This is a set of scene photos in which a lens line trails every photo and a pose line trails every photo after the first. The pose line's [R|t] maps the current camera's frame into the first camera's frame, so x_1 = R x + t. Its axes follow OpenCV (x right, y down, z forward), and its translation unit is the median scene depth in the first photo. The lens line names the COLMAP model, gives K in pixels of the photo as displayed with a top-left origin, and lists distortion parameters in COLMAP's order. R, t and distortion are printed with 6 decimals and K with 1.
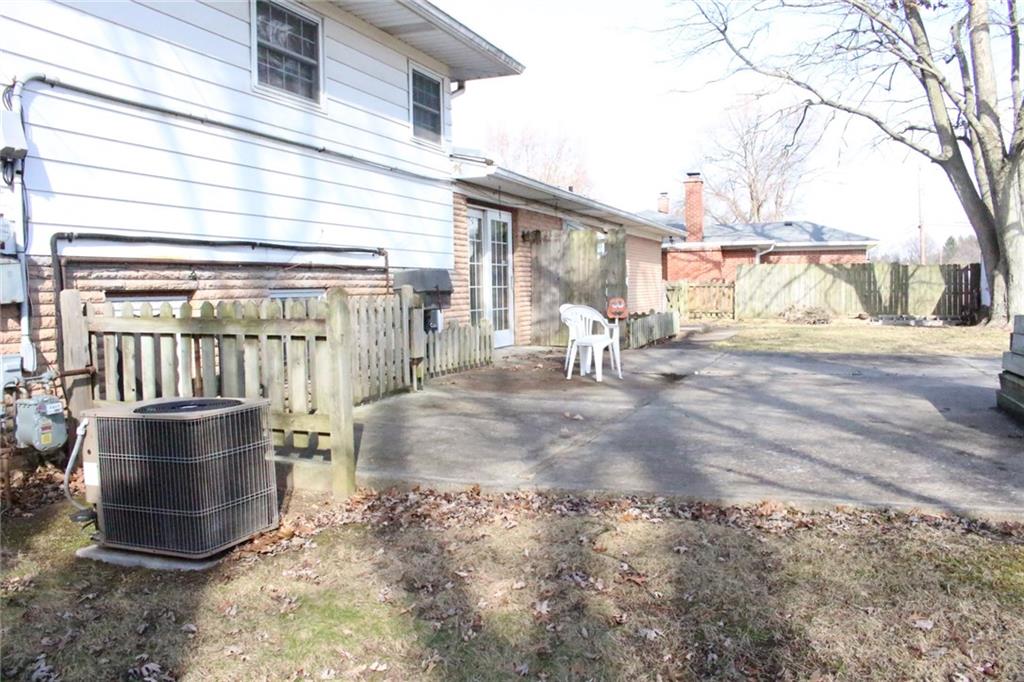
lens RADIAL K [[856.7, 0, 512.0], [0, 856.7, 341.0], [0, 0, 1]] dist [-0.167805, 0.160340]
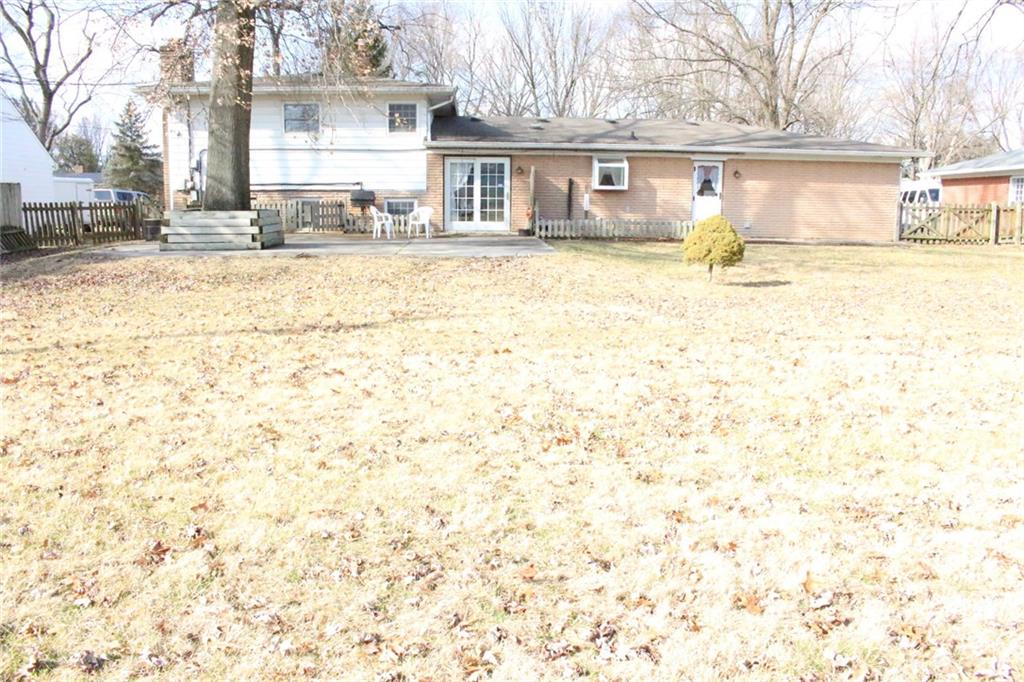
lens RADIAL K [[856.7, 0, 512.0], [0, 856.7, 341.0], [0, 0, 1]] dist [-0.167805, 0.160340]
pose [[0.385678, 0.177707, -0.905358, 3.133764], [-0.072040, 0.984080, 0.162470, -0.110852], [0.919817, 0.002561, 0.392340, 0.542624]]
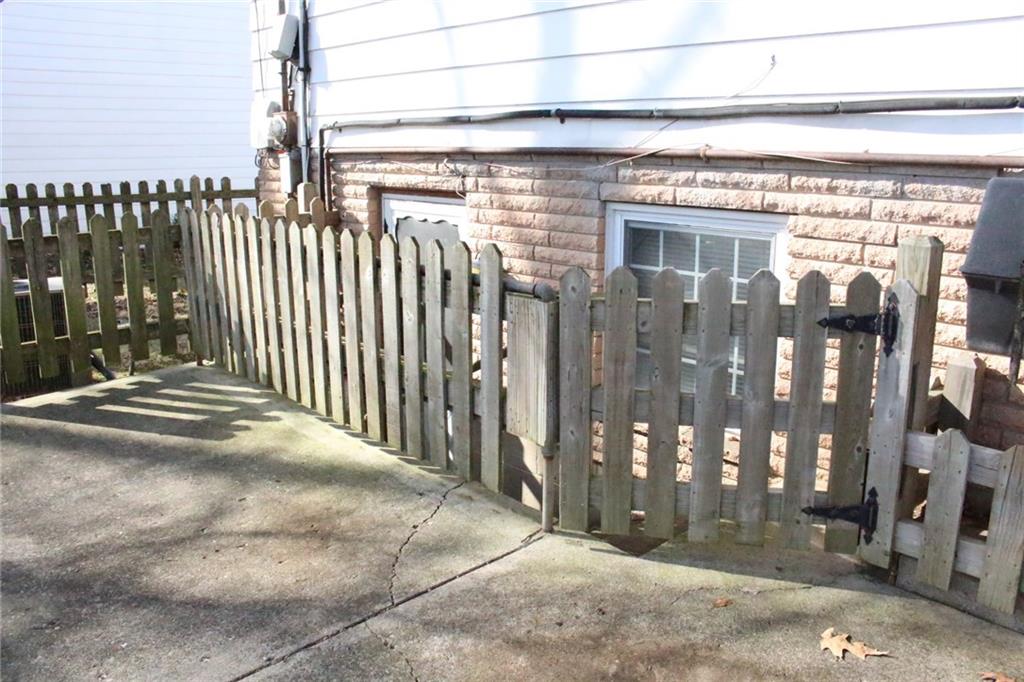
lens RADIAL K [[856.7, 0, 512.0], [0, 856.7, 341.0], [0, 0, 1]] dist [-0.167805, 0.160340]
pose [[-0.454887, 0.225950, -0.861409, 0.196795], [-0.040298, 0.961065, 0.273370, -0.122250], [0.889637, 0.159065, -0.428070, 1.228859]]
